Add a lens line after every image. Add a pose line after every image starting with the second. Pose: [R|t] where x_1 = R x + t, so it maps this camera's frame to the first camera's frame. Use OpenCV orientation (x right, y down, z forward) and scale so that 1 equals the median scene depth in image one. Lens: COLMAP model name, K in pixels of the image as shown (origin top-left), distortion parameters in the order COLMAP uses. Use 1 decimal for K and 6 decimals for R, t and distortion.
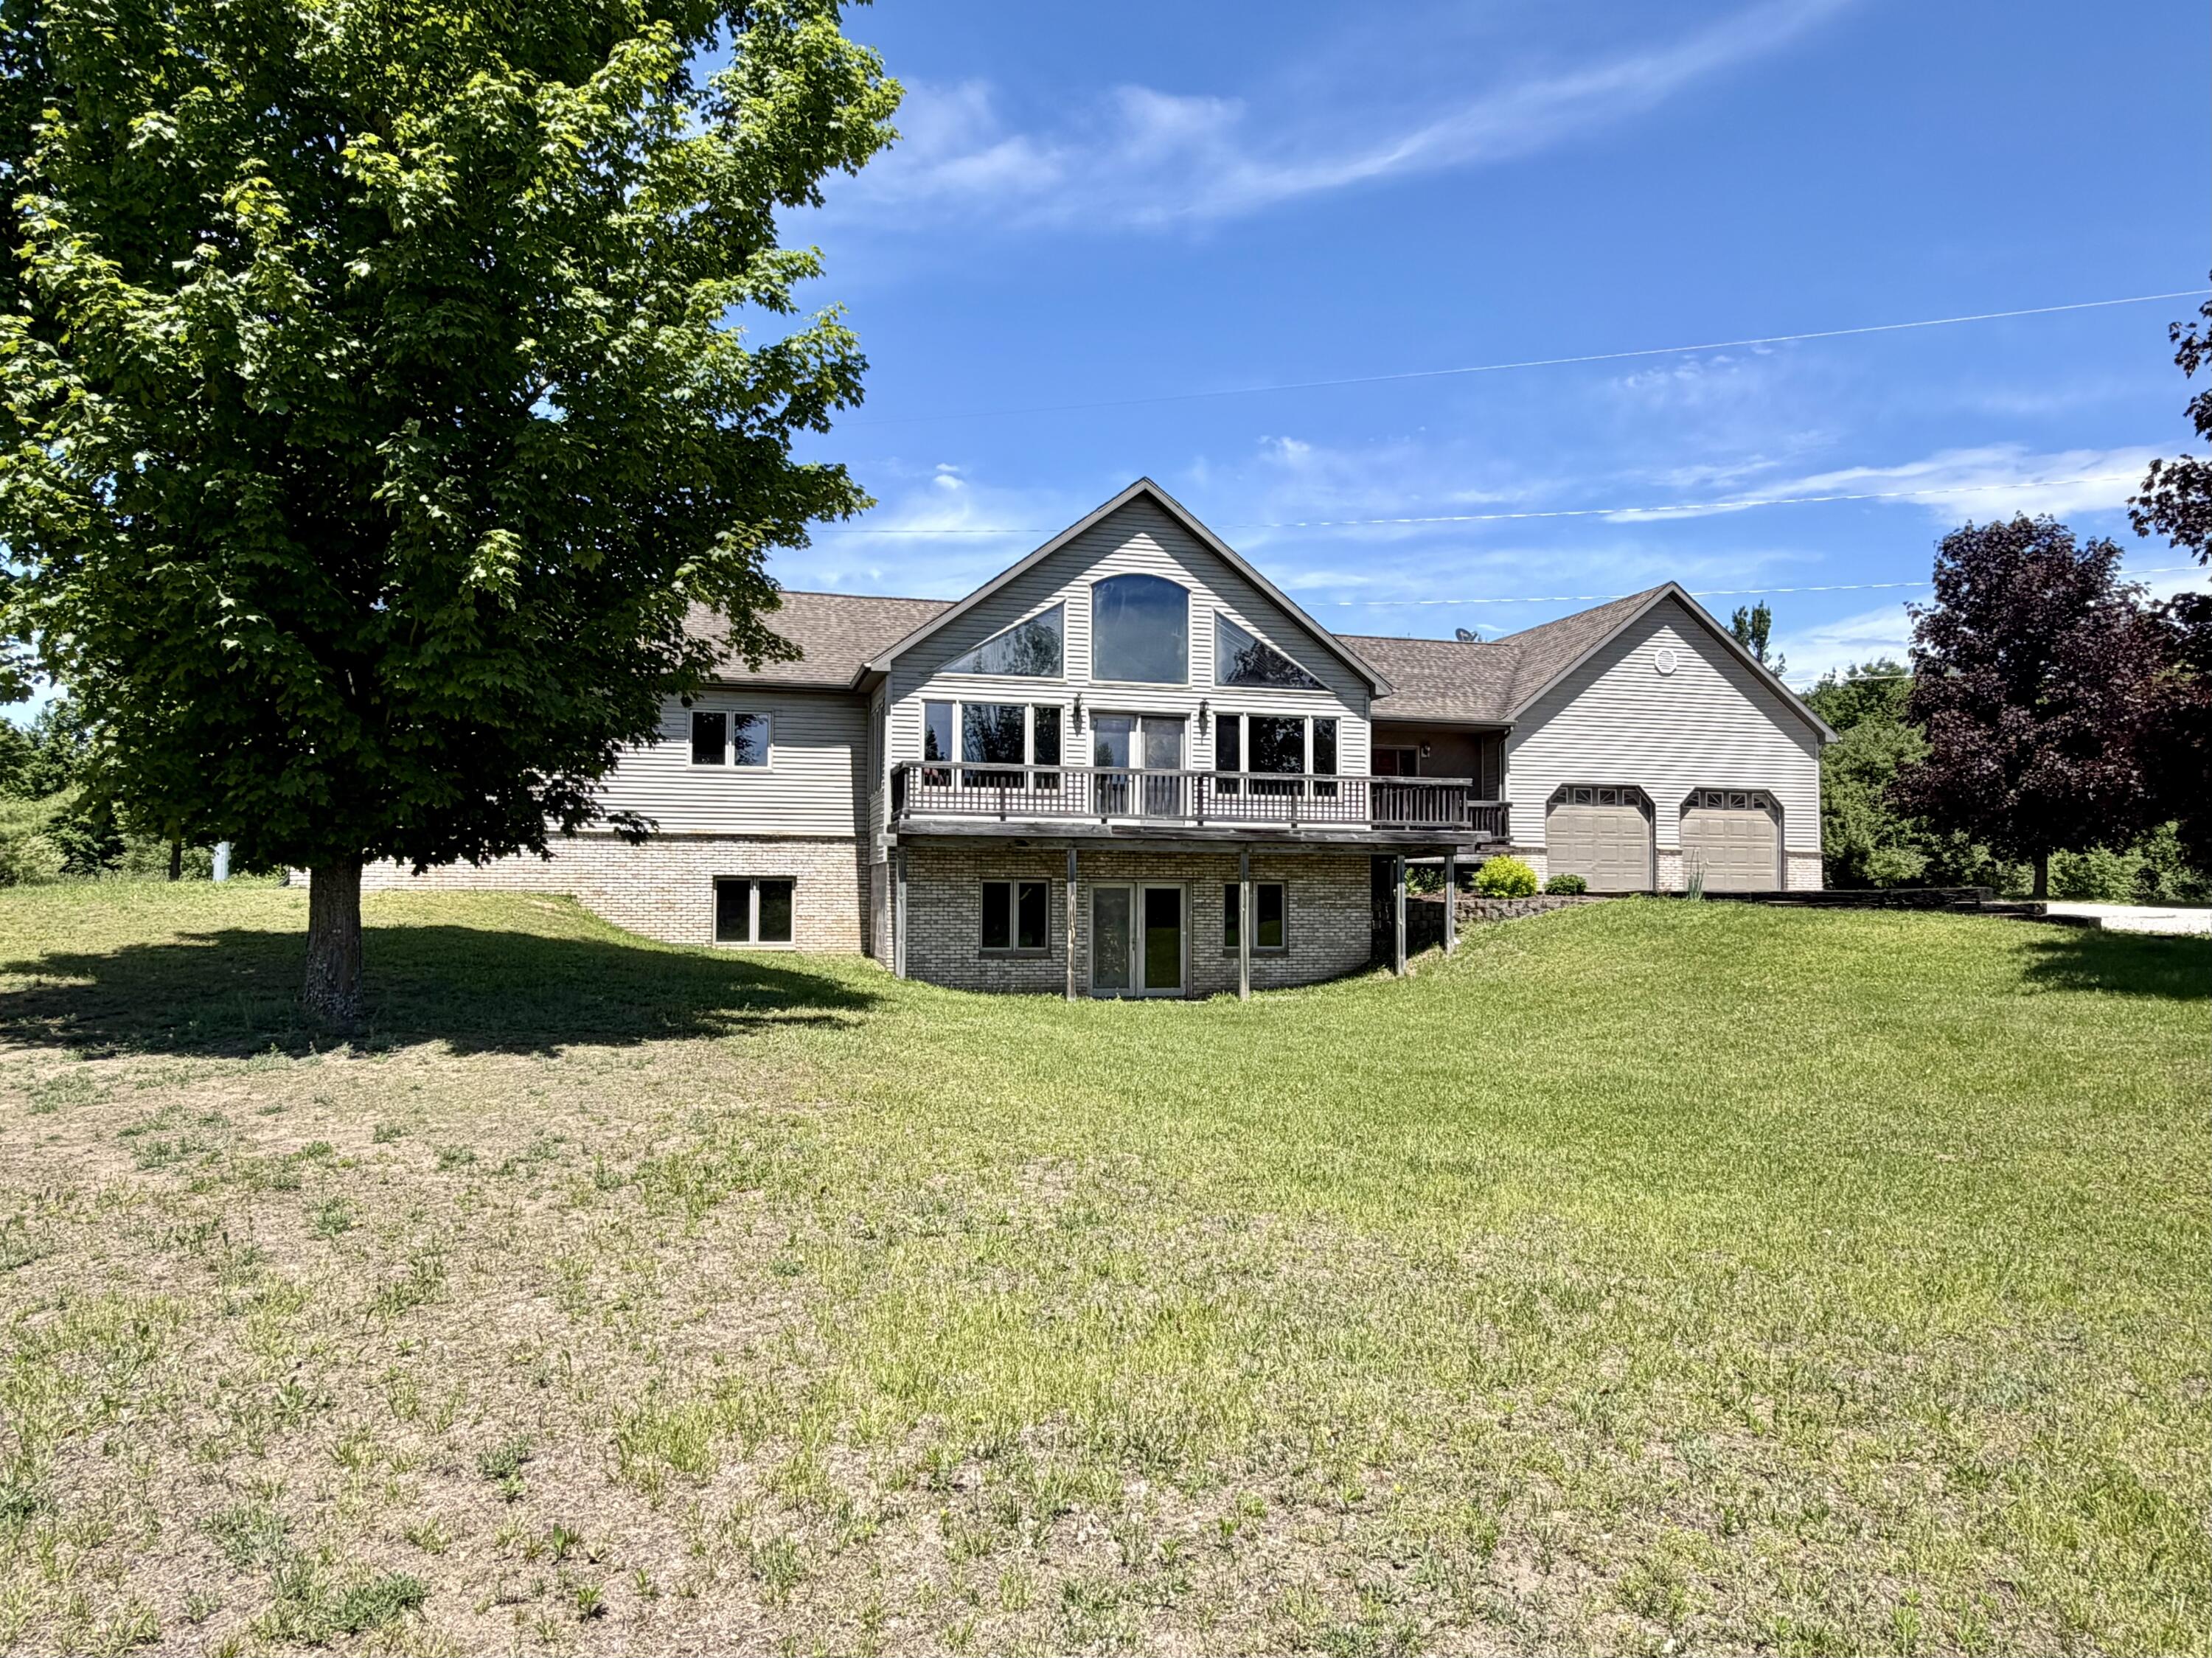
lens RADIAL K [[1463.8, 0, 1106.0], [0, 1463.8, 829.0], [0, 0, 1]] dist [-0.022599, -0.001689]
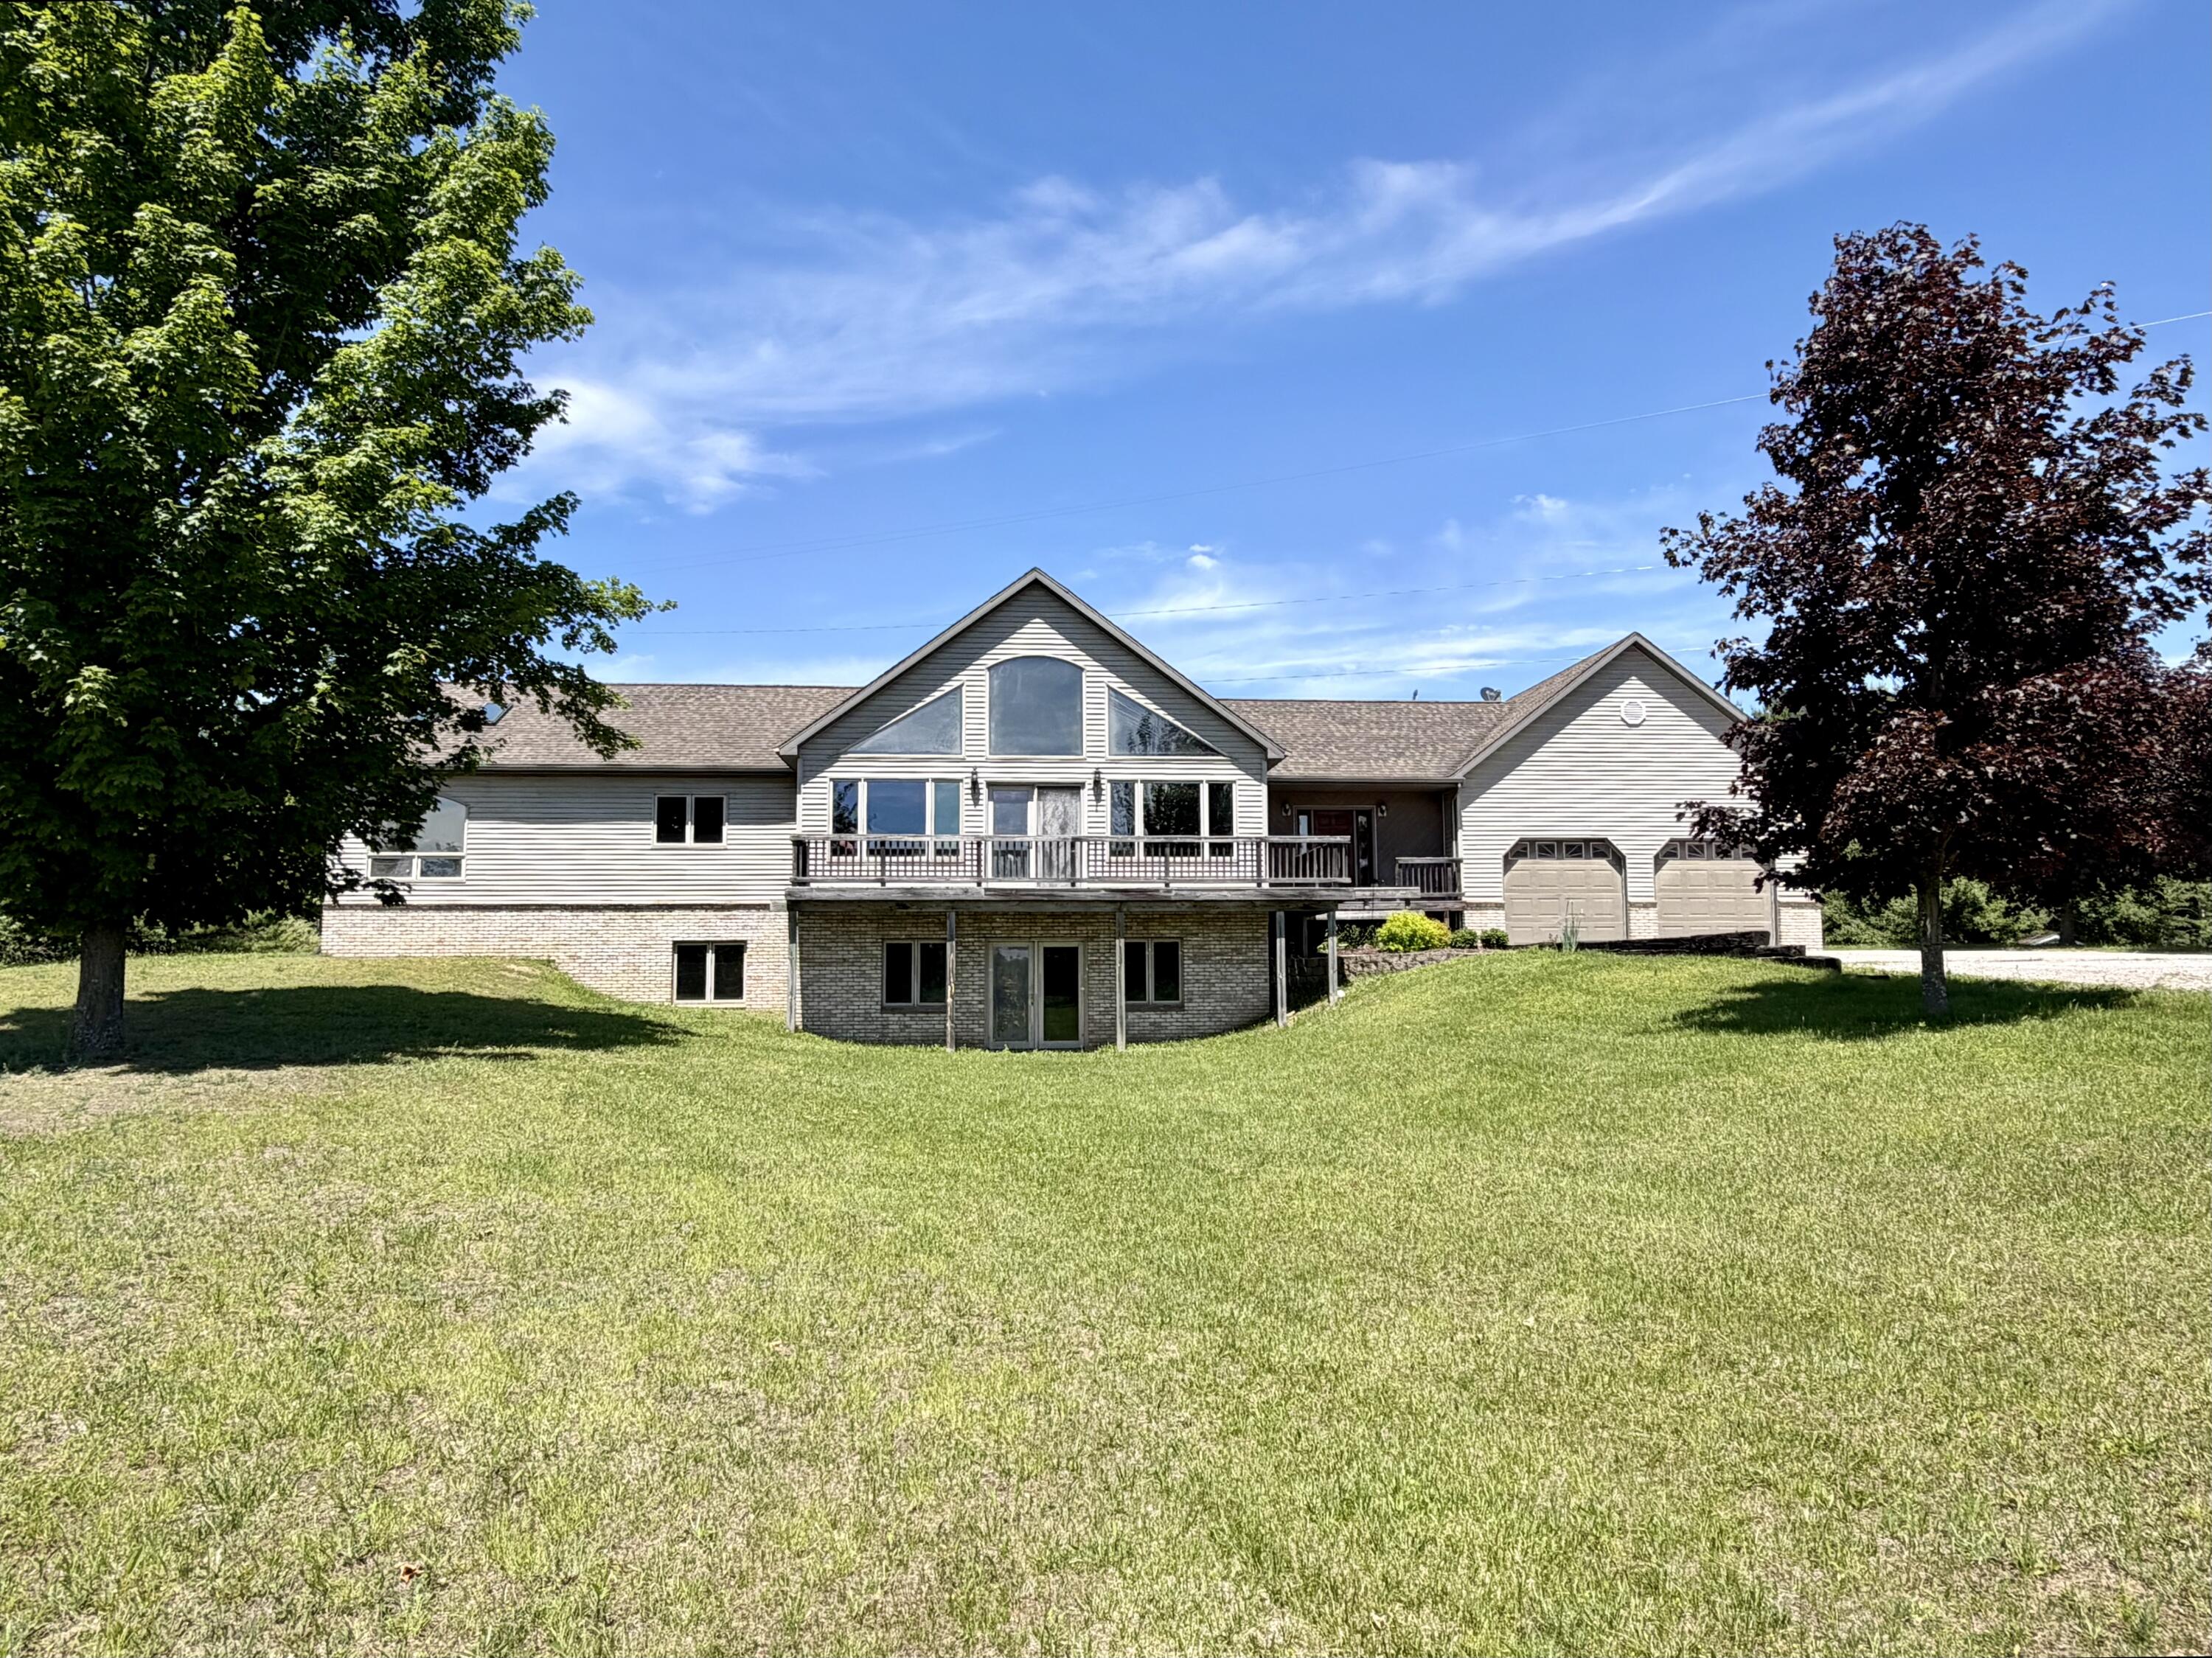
lens RADIAL K [[1453.0, 0, 1106.0], [0, 1453.0, 829.0], [0, 0, 1]] dist [-0.004851, 0.000143]
pose [[0.982626, -0.029146, -0.183296, 0.266002], [0.020081, 0.998491, -0.051119, 0.009520], [0.184510, 0.046550, 0.981728, -0.039236]]
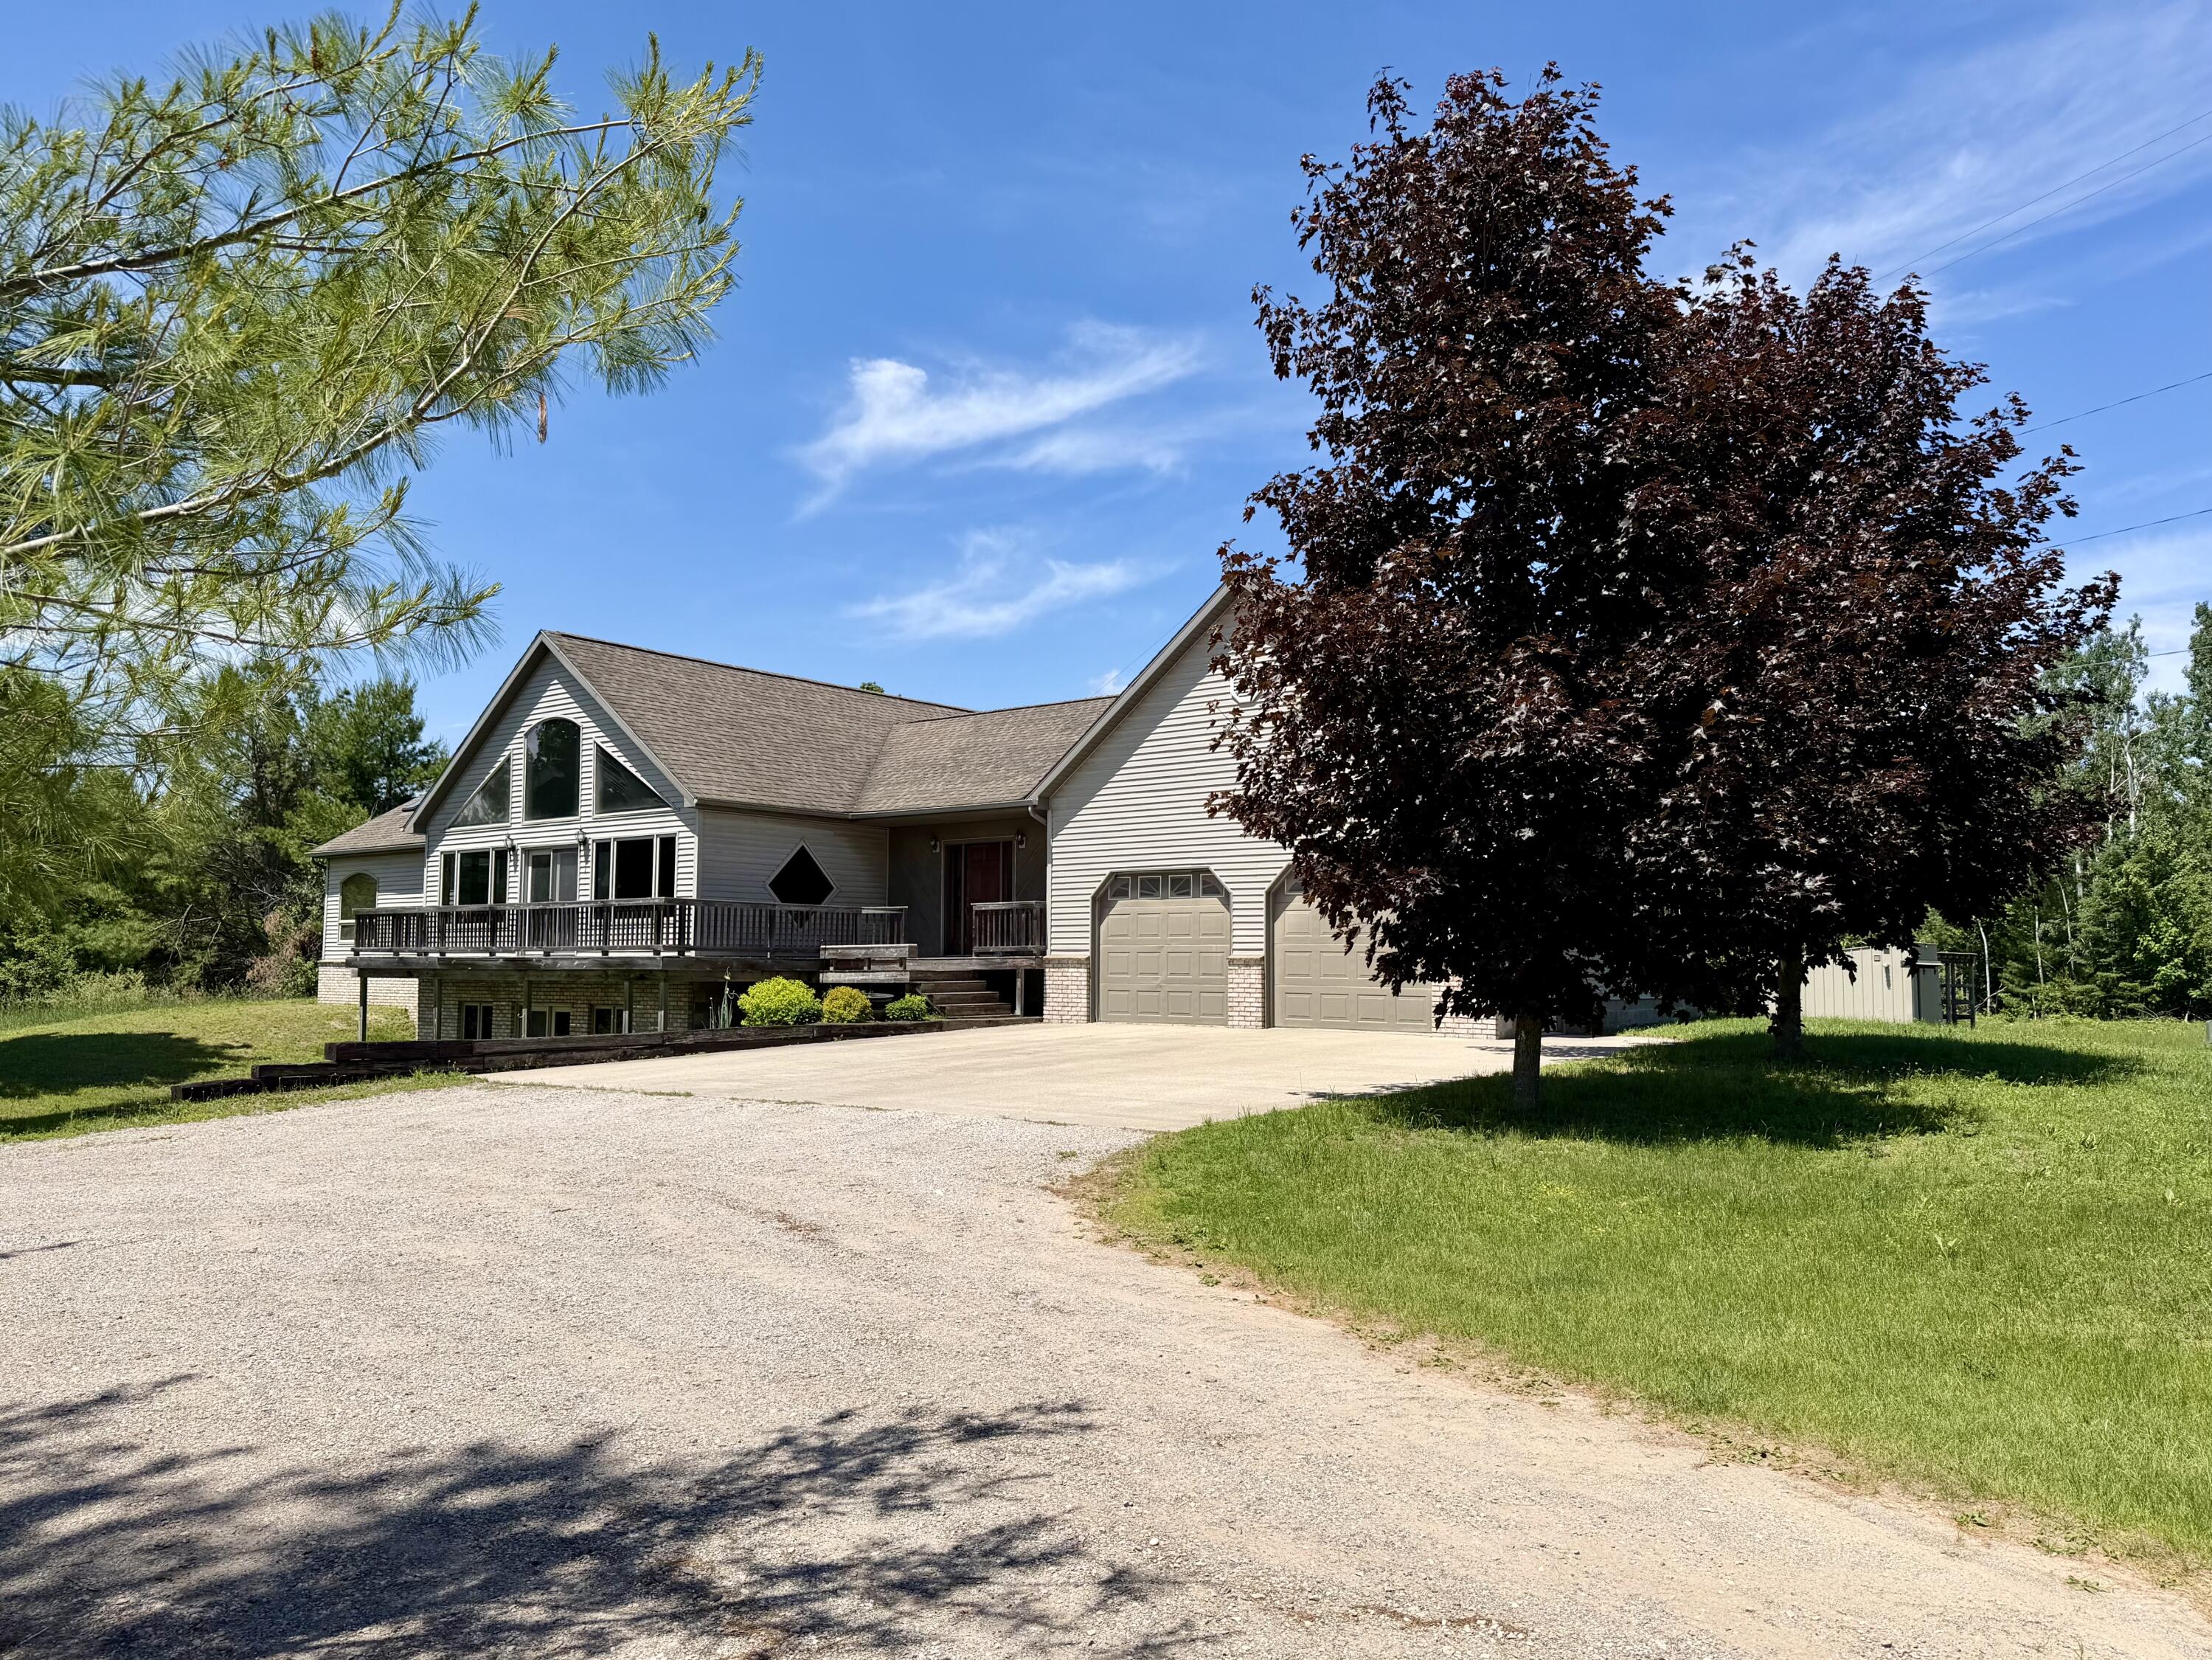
lens RADIAL K [[1663.6, 0, 1106.0], [0, 1663.6, 830.0], [0, 0, 1]] dist [0.066805, -0.000312]
pose [[0.560606, -0.071018, -0.825032, 1.254512], [0.040875, 0.997474, -0.058087, -0.004027], [0.827073, -0.001159, 0.562093, 0.638388]]
